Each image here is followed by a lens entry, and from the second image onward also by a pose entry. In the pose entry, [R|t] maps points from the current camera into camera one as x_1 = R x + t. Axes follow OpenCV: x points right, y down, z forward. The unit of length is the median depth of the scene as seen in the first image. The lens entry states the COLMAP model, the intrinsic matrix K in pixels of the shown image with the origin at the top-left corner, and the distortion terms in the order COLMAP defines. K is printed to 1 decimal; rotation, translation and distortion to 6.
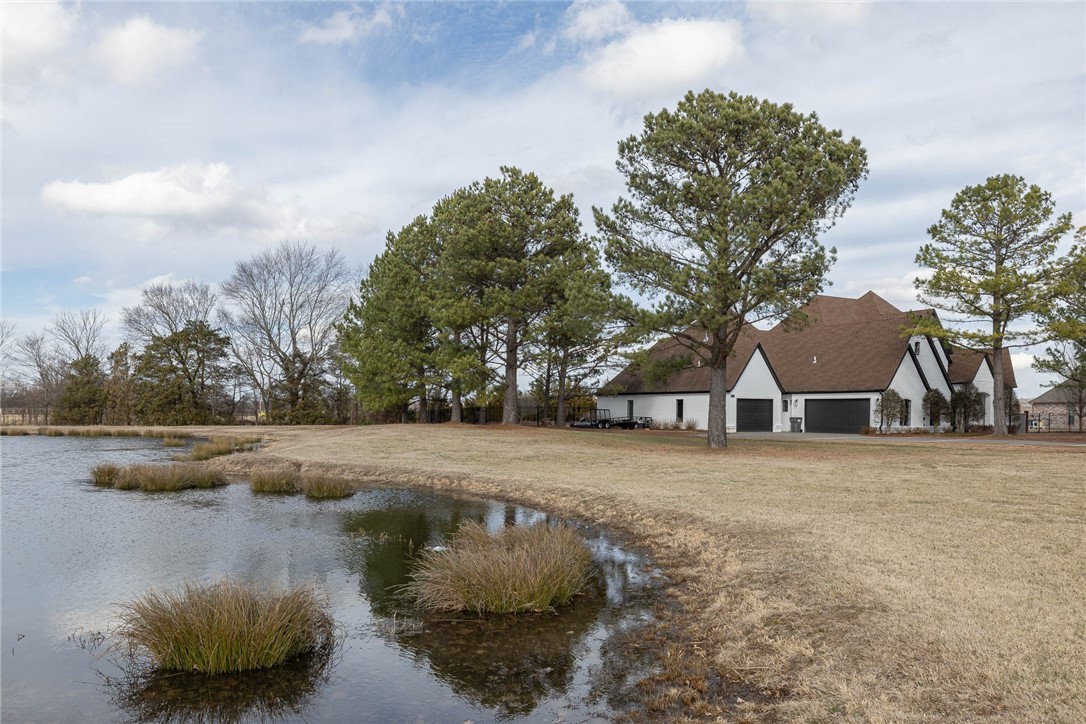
lens RADIAL K [[770.7, 0, 540.9], [0, 770.7, 420.6], [0, 0, 1]] dist [0.008971, -0.005818]
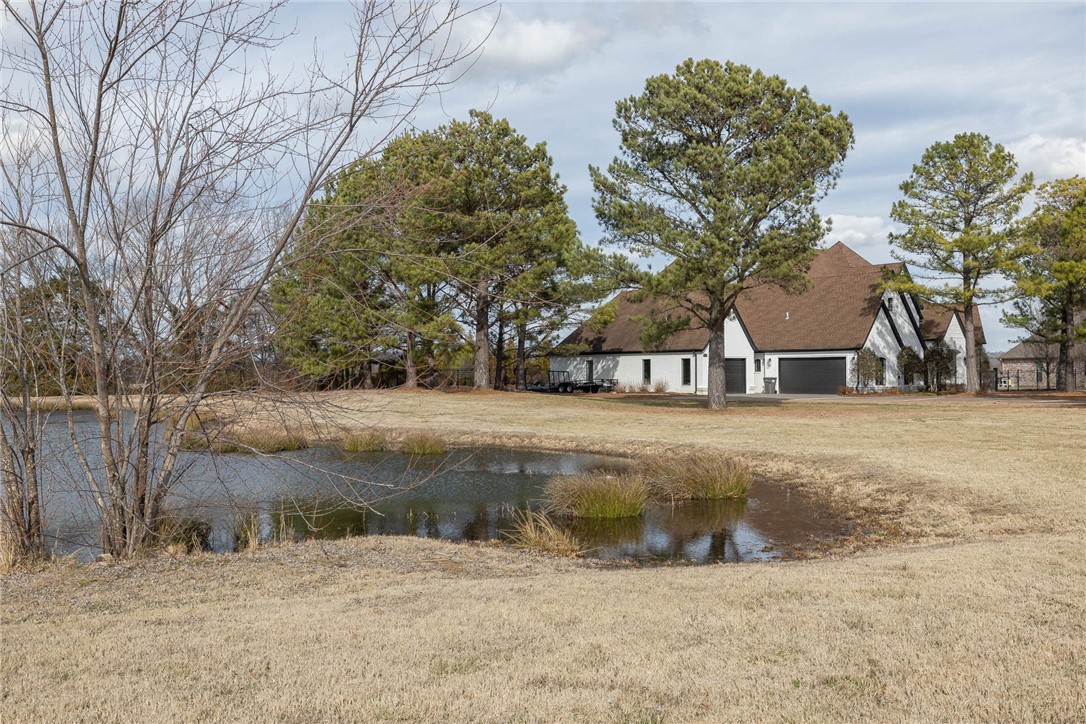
lens RADIAL K [[1079.8, 0, 544.8], [0, 1079.8, 354.0], [0, 0, 1]] dist [0.021876, 0.000000]
pose [[0.985557, -0.008038, 0.169154, -0.184203], [0.012918, 0.999531, -0.027773, 0.000128], [-0.168851, 0.029557, 0.985198, -0.282132]]
